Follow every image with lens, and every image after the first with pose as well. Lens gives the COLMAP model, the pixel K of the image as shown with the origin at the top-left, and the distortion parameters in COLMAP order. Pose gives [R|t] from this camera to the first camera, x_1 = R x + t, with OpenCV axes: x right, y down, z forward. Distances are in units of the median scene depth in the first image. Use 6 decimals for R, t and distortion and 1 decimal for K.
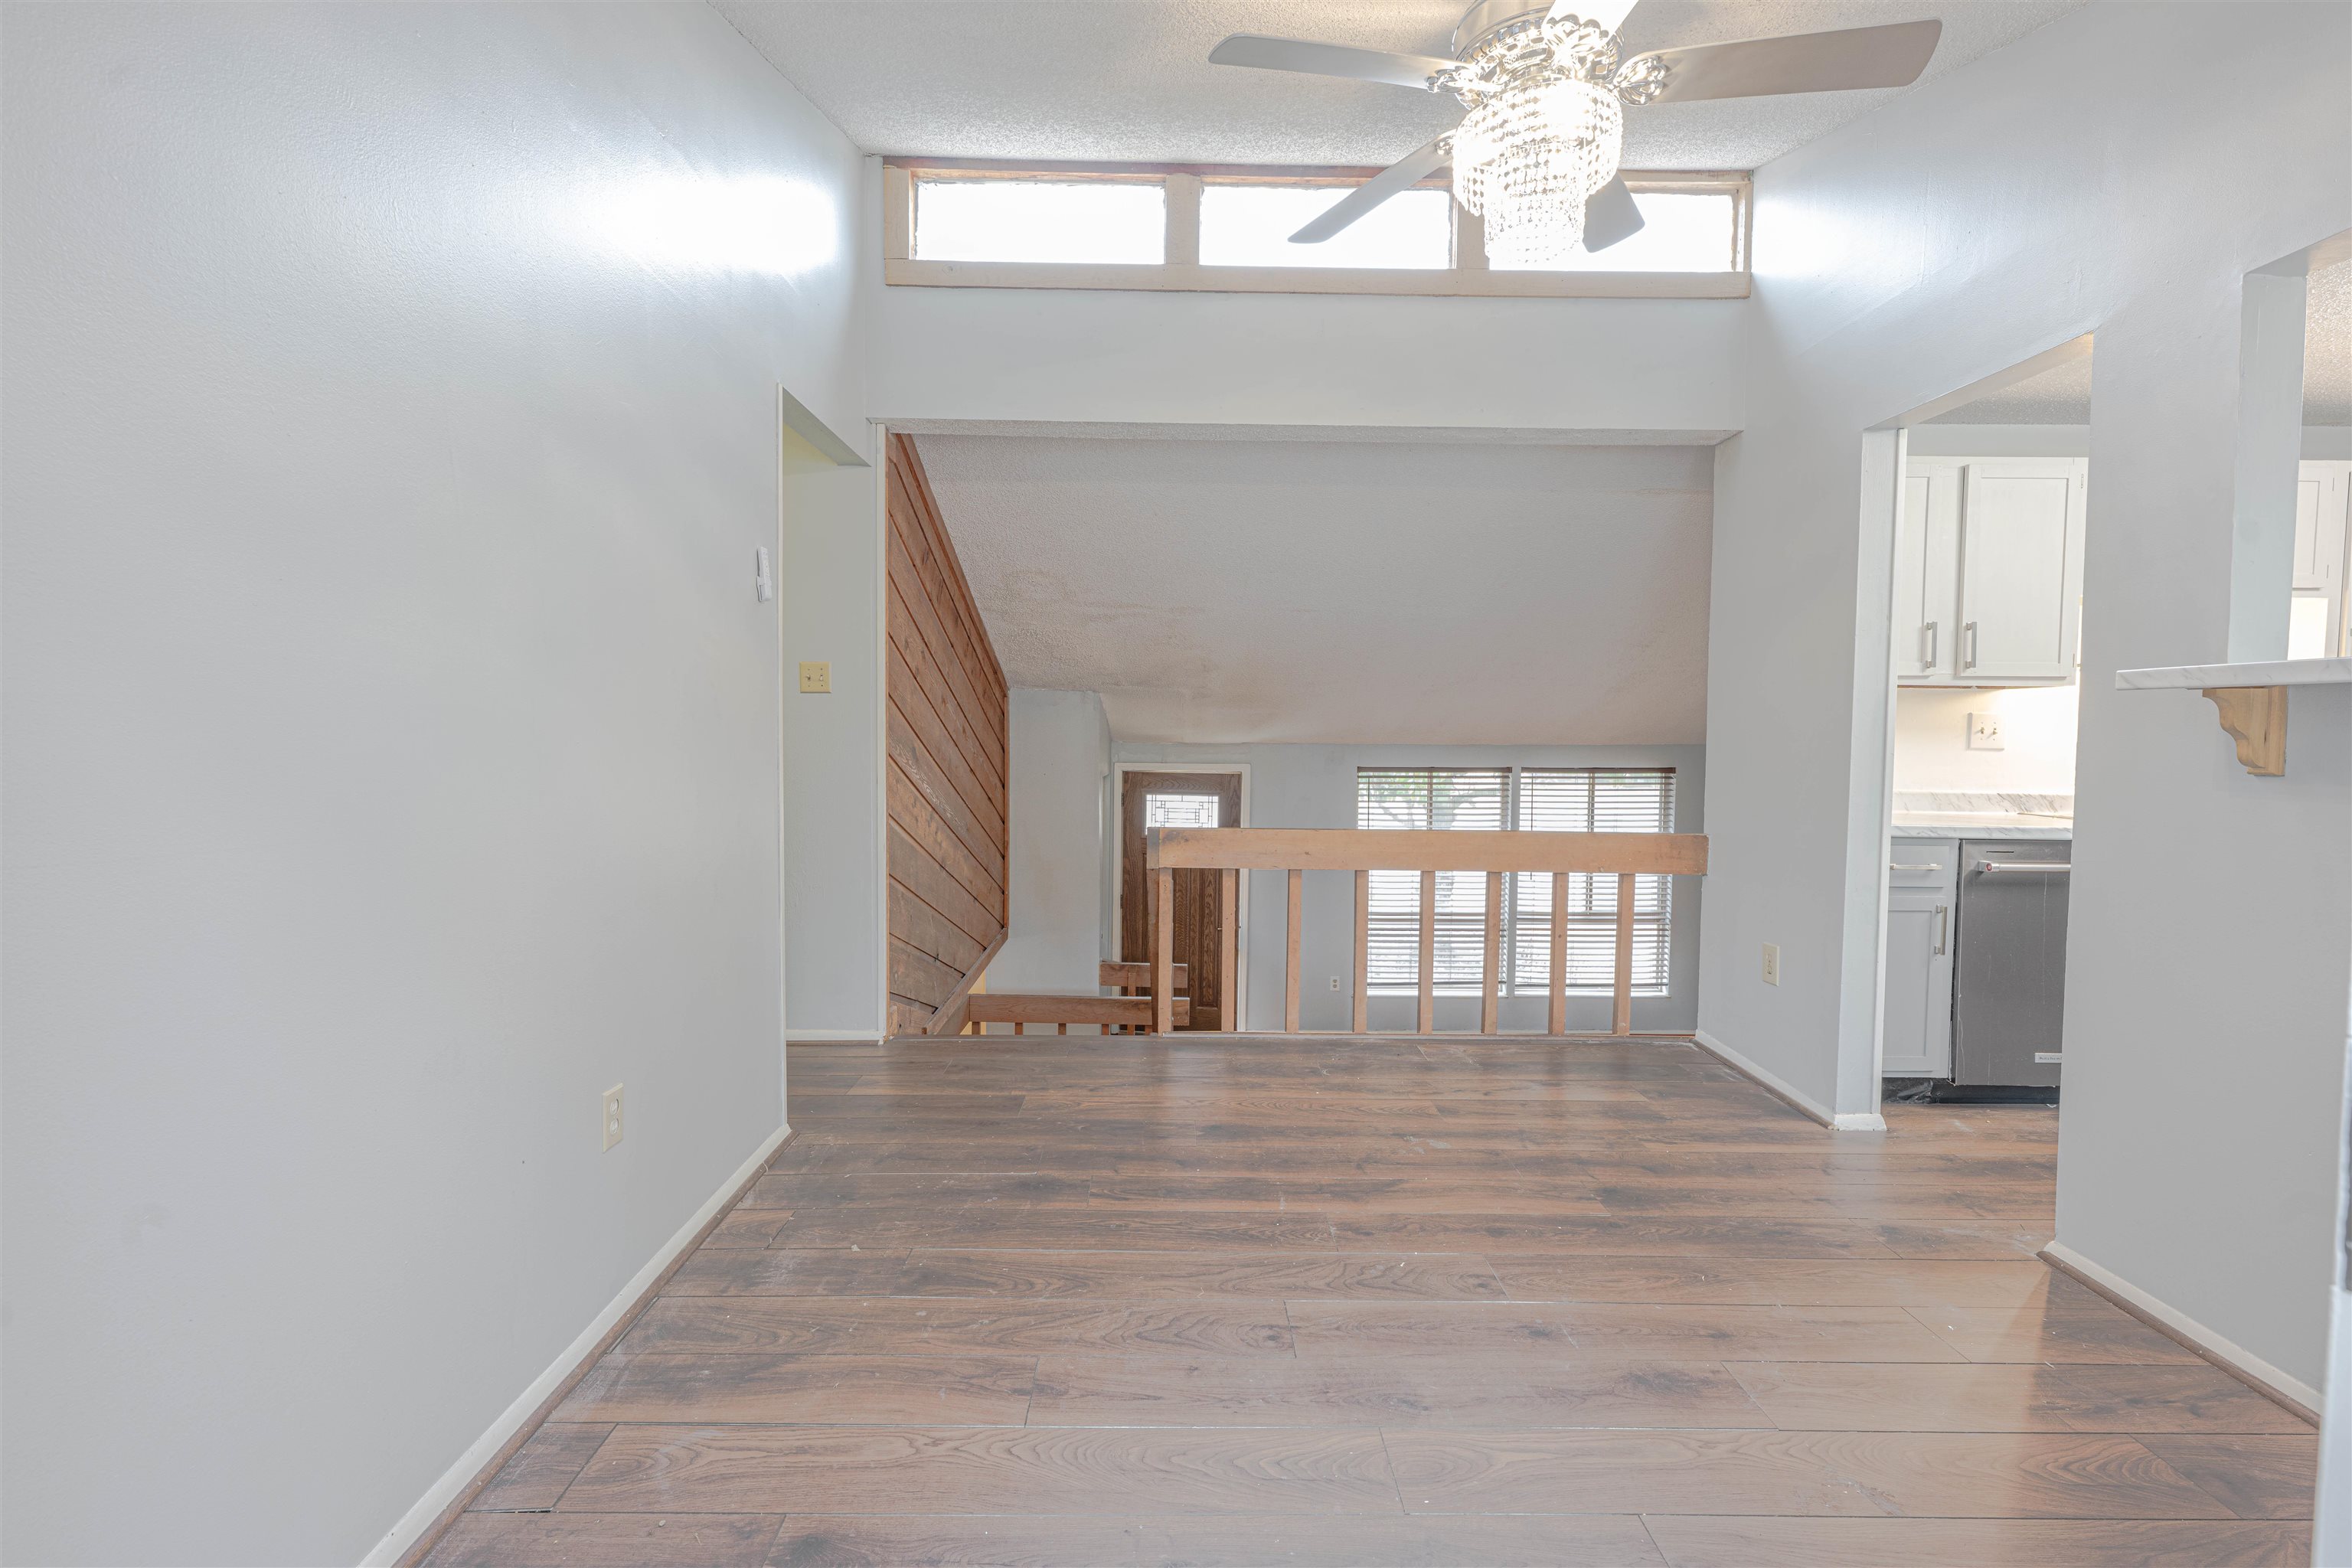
lens RADIAL K [[1052.2, 0, 1182.7], [0, 1052.2, 783.7], [0, 0, 1]] dist [-0.003115, -0.000707]
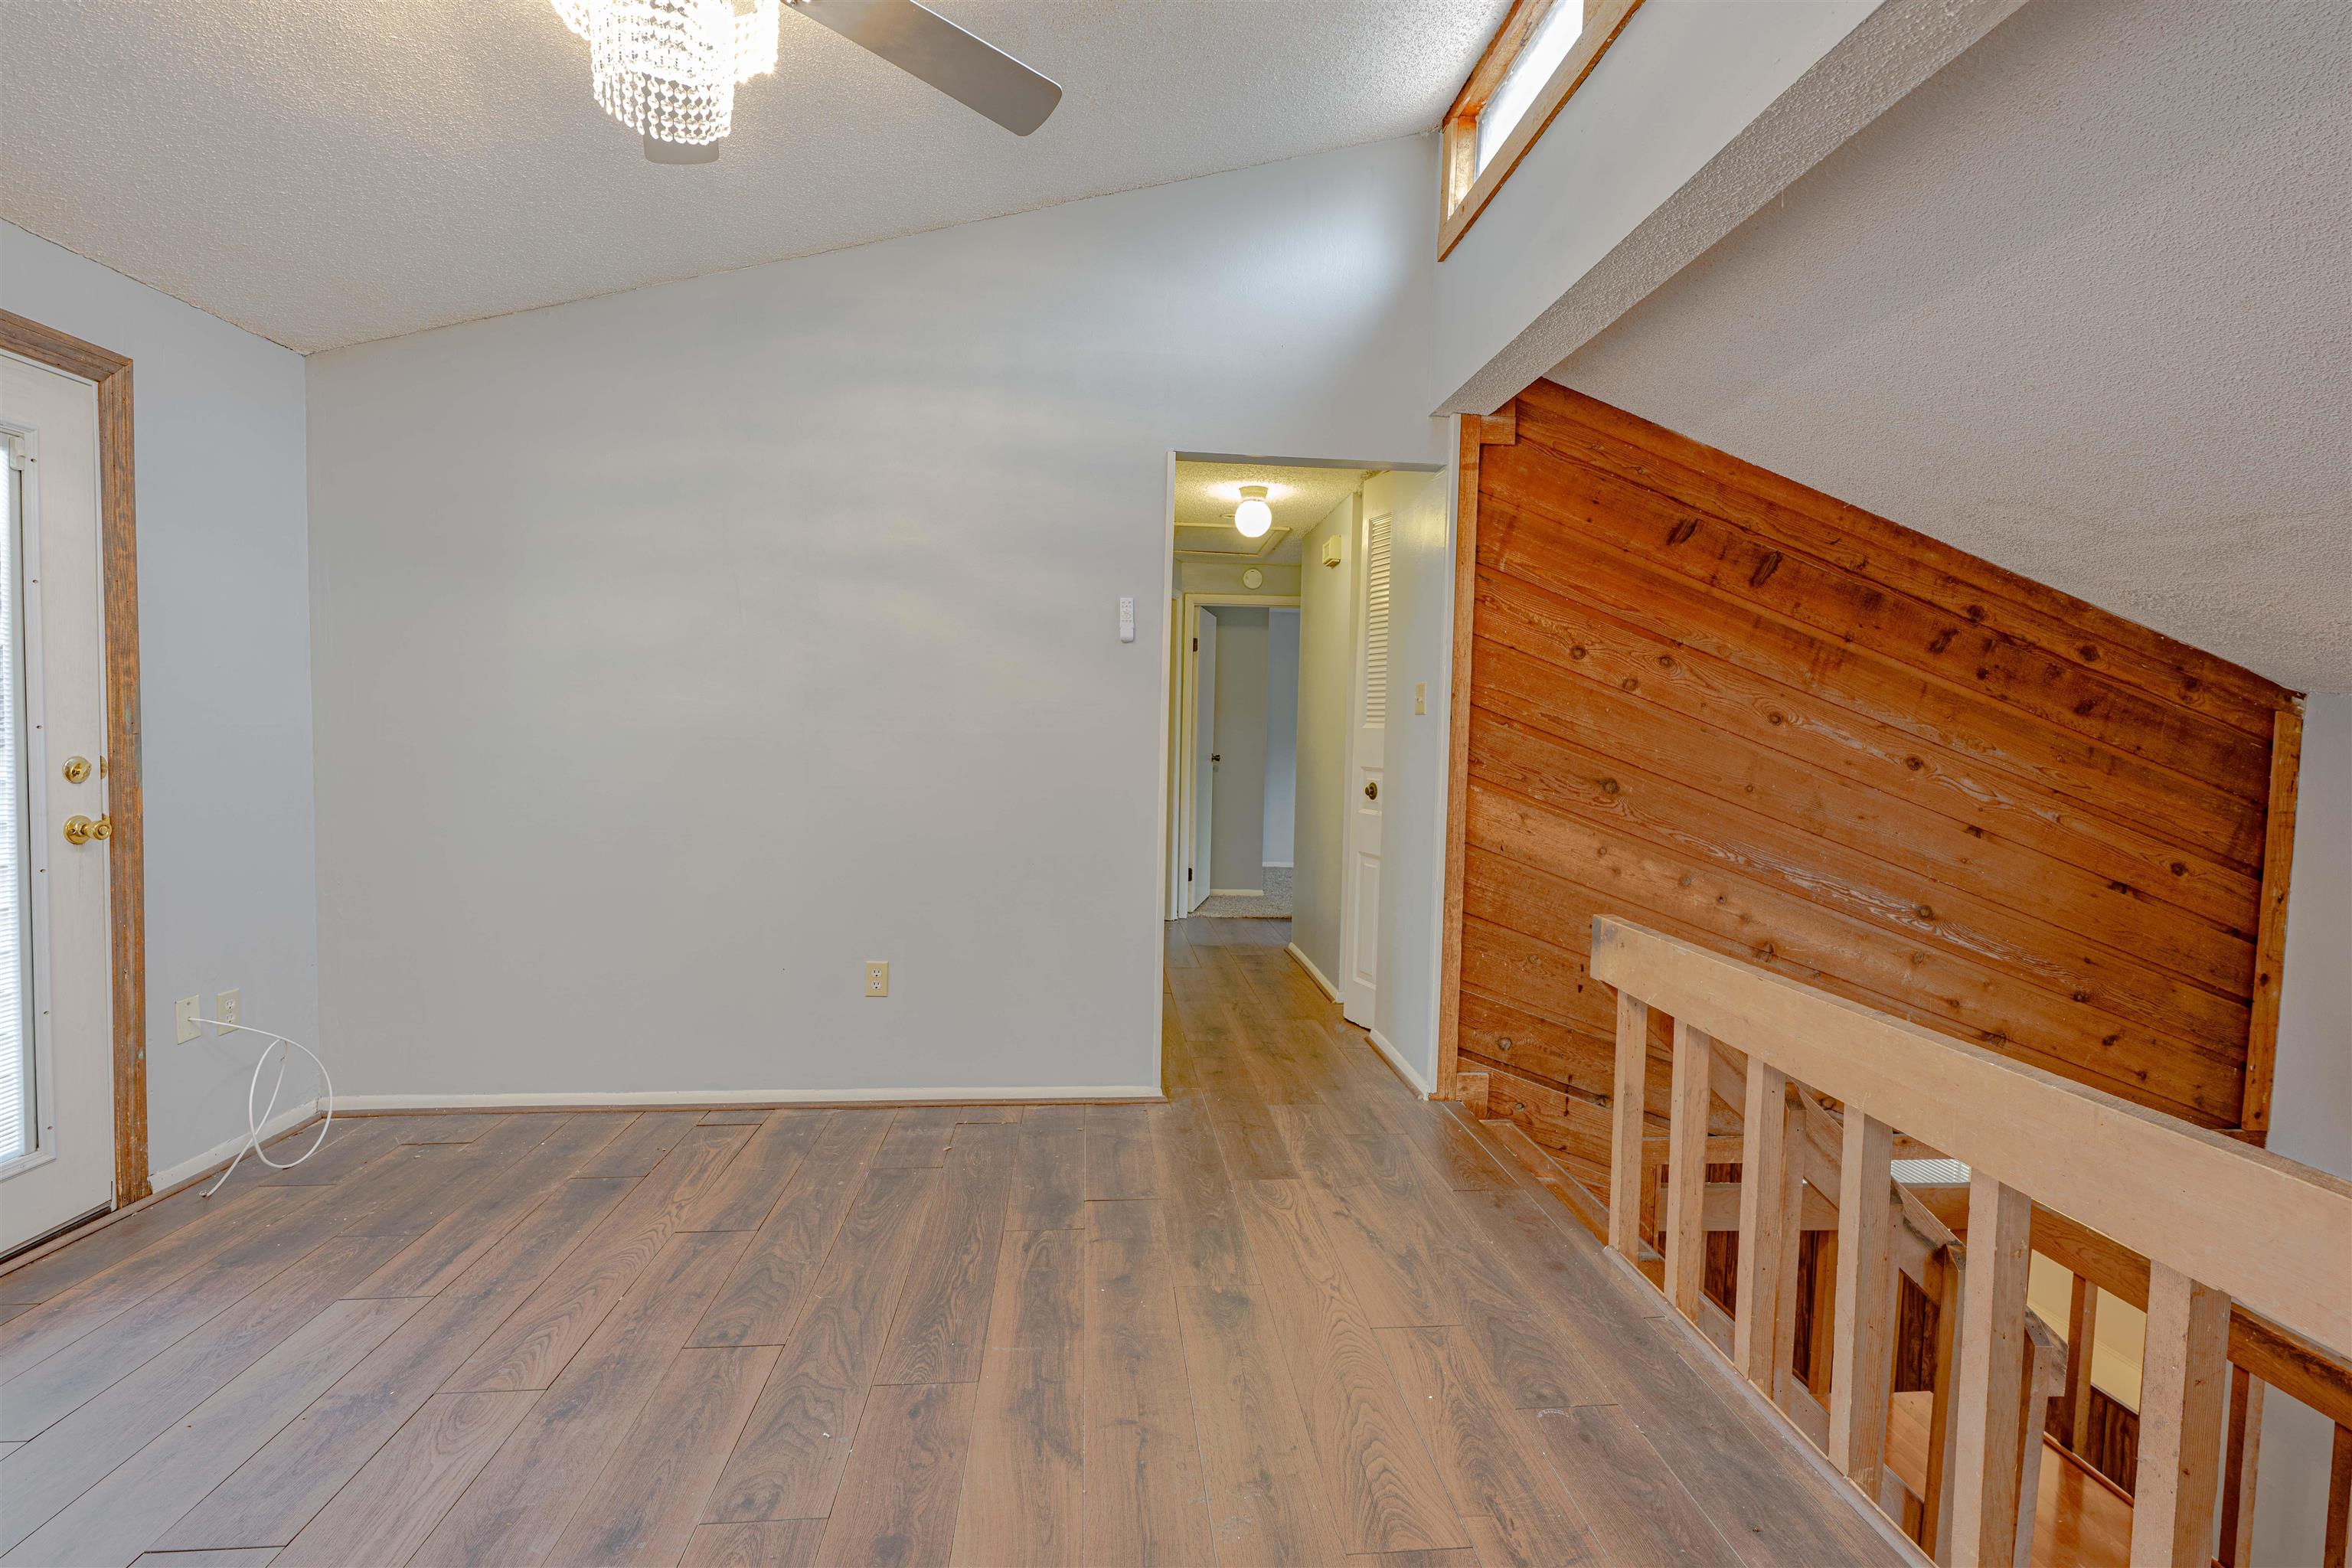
lens RADIAL K [[1055.3, 0, 1162.3], [0, 1055.3, 783.1], [0, 0, 1]] dist [-0.000062, -0.000163]
pose [[0.070025, 0.048497, -0.996366, 0.720185], [-0.070281, 0.996575, 0.043568, -0.056597], [0.995066, 0.066975, 0.073194, 0.847751]]
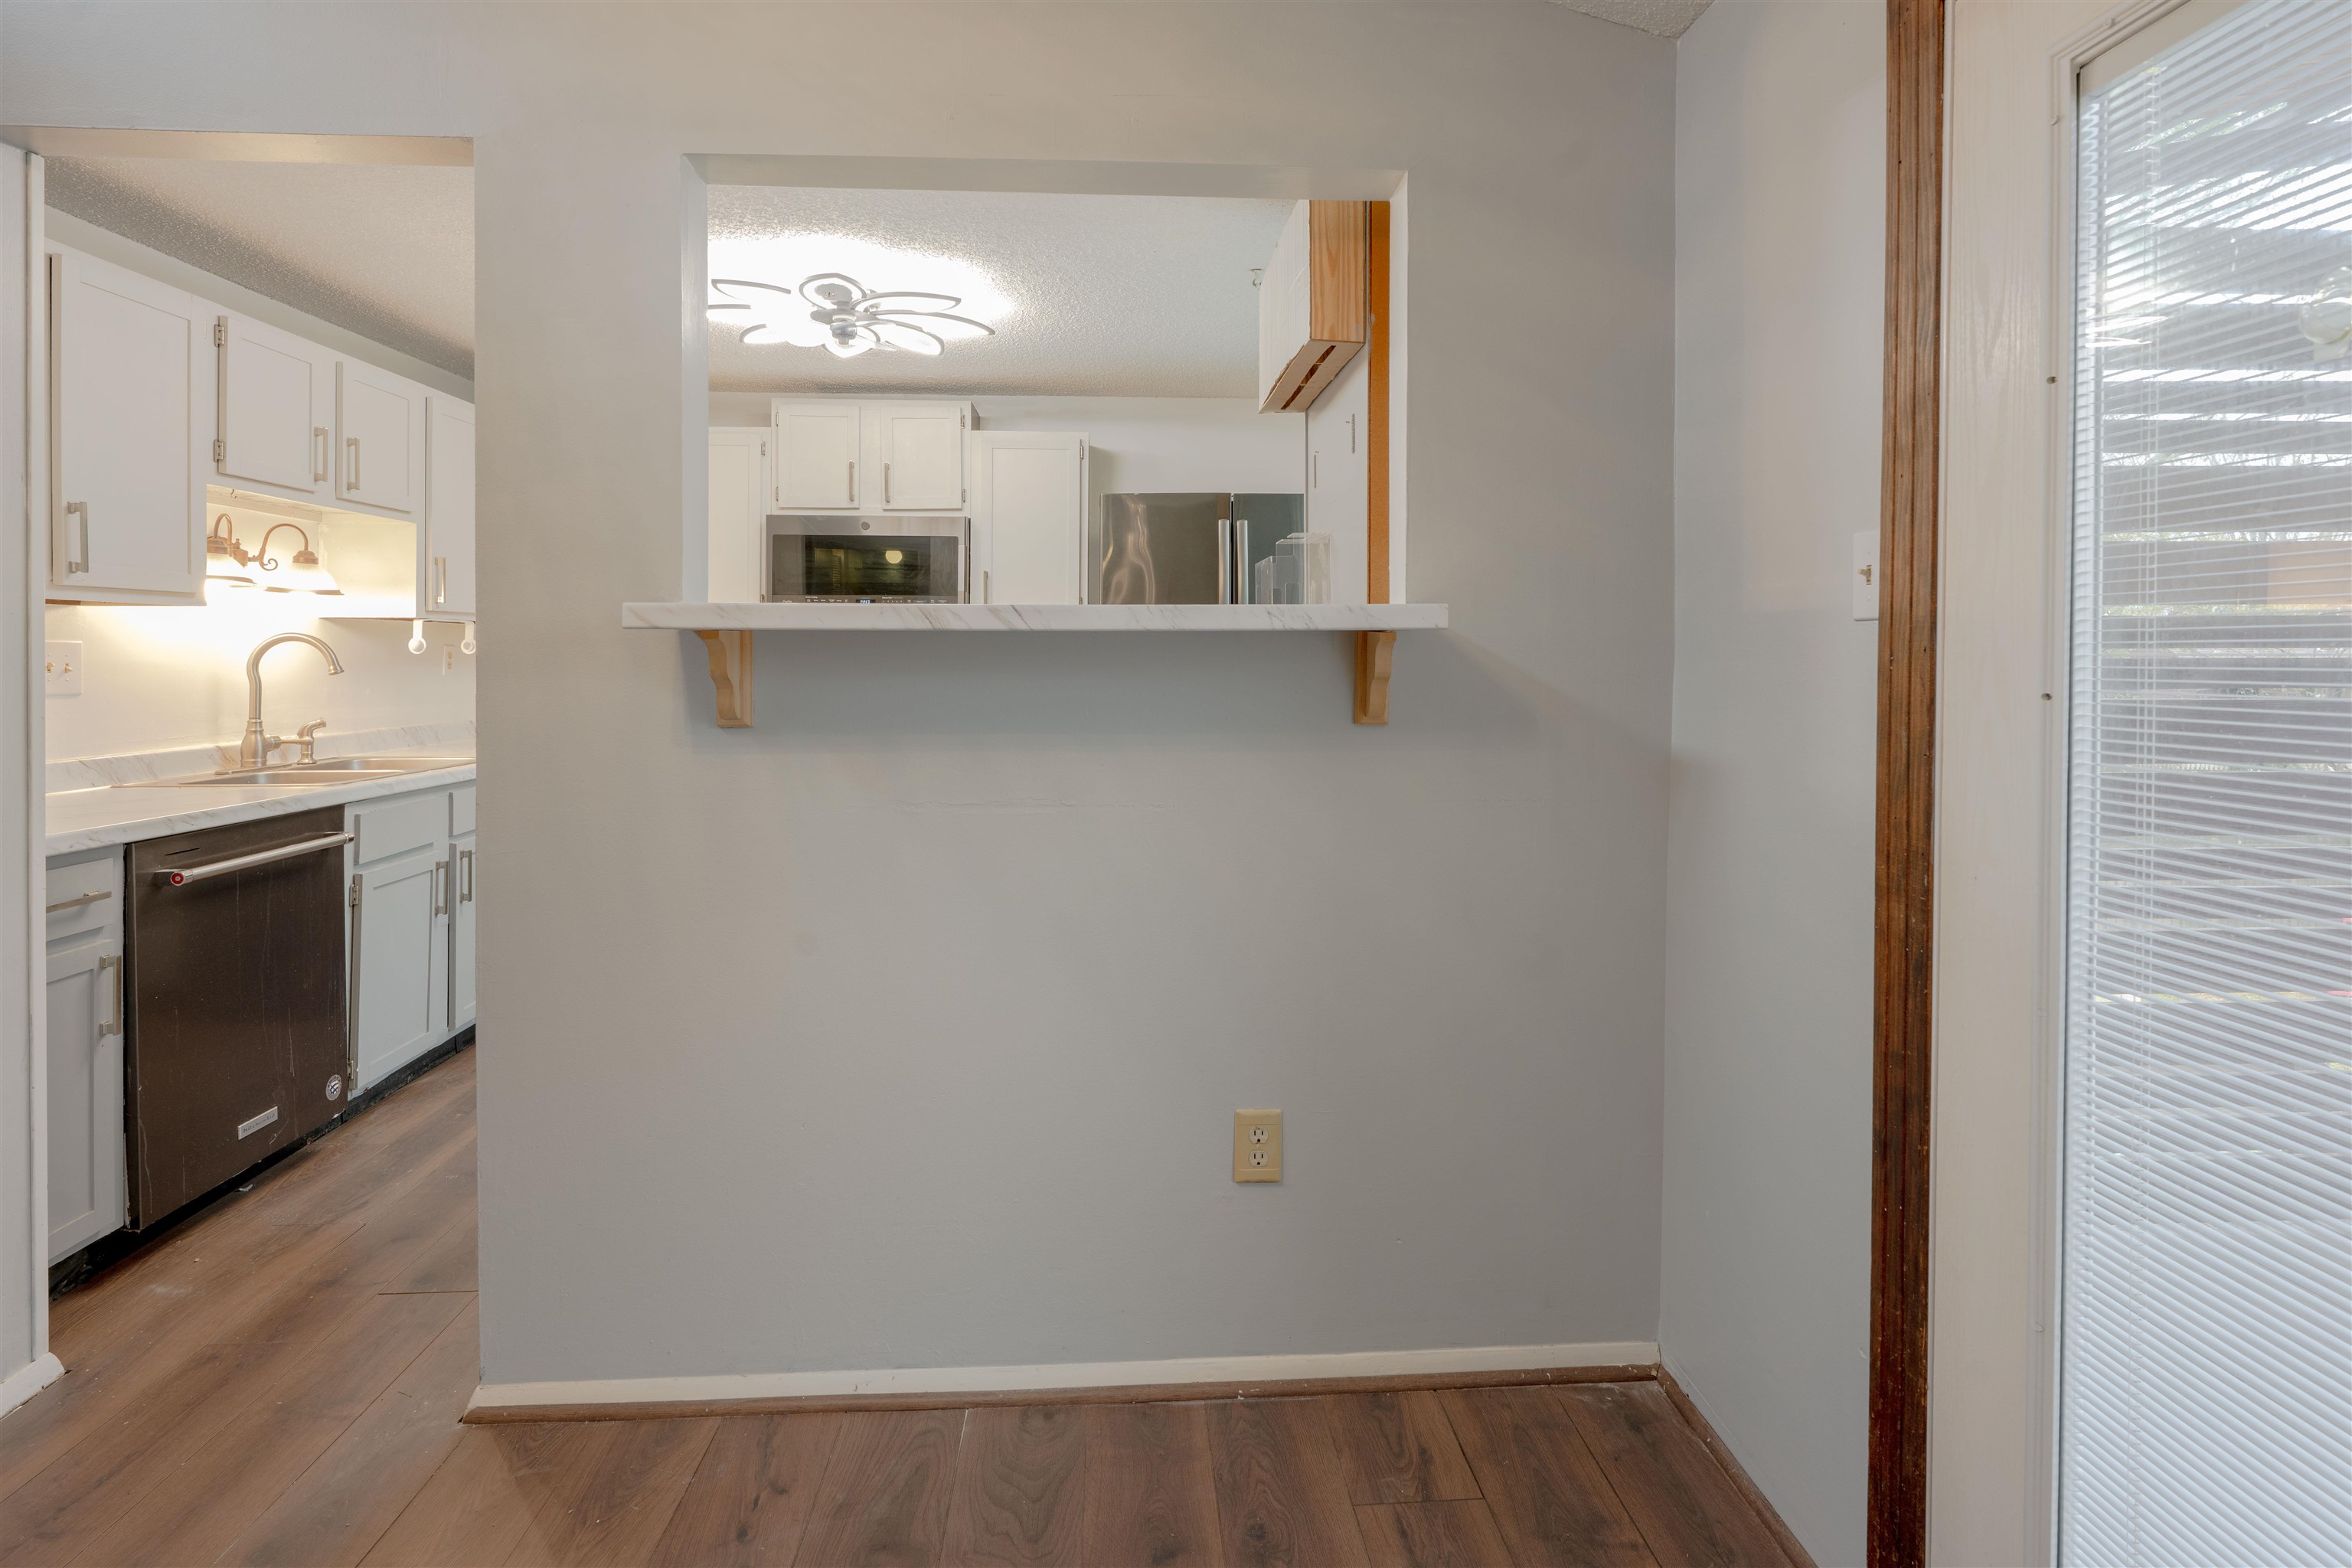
lens RADIAL K [[1119.9, 0, 1169.7], [0, 1119.9, 660.1], [0, 0, 1]] dist [-0.002740, 0.000227]
pose [[-0.050894, -0.011622, 0.998636, 0.035903], [0.048907, 0.998704, 0.014115, -0.036545], [-0.997506, 0.049558, -0.050260, 0.404884]]
